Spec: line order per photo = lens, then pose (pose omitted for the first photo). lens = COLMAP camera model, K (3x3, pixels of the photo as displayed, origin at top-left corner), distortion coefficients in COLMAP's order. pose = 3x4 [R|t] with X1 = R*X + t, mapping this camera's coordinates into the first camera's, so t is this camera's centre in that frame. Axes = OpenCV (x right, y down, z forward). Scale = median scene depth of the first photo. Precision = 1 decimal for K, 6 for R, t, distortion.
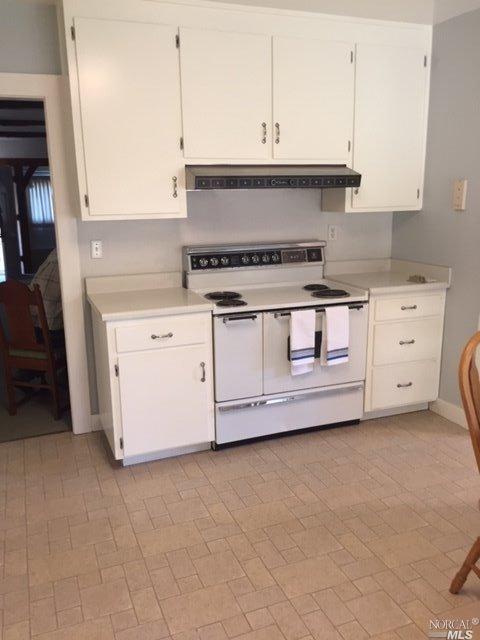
lens RADIAL K [[557.1, 0, 239.3], [0, 557.1, 316.7], [0, 0, 1]] dist [0.050124, -0.077440]
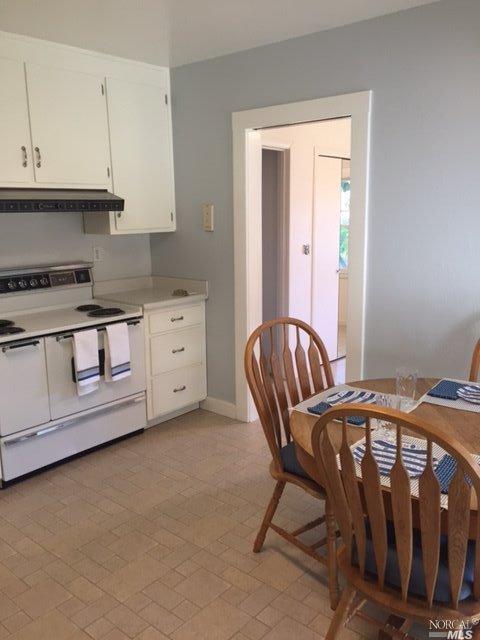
lens RADIAL K [[557.1, 0, 242.9], [0, 557.1, 322.0], [0, 0, 1]] dist [0.050124, -0.077440]
pose [[0.879535, -0.096899, 0.465863, -0.100778], [0.111992, 0.993698, -0.004750, 0.009820], [-0.462466, 0.056351, 0.884844, -0.038528]]
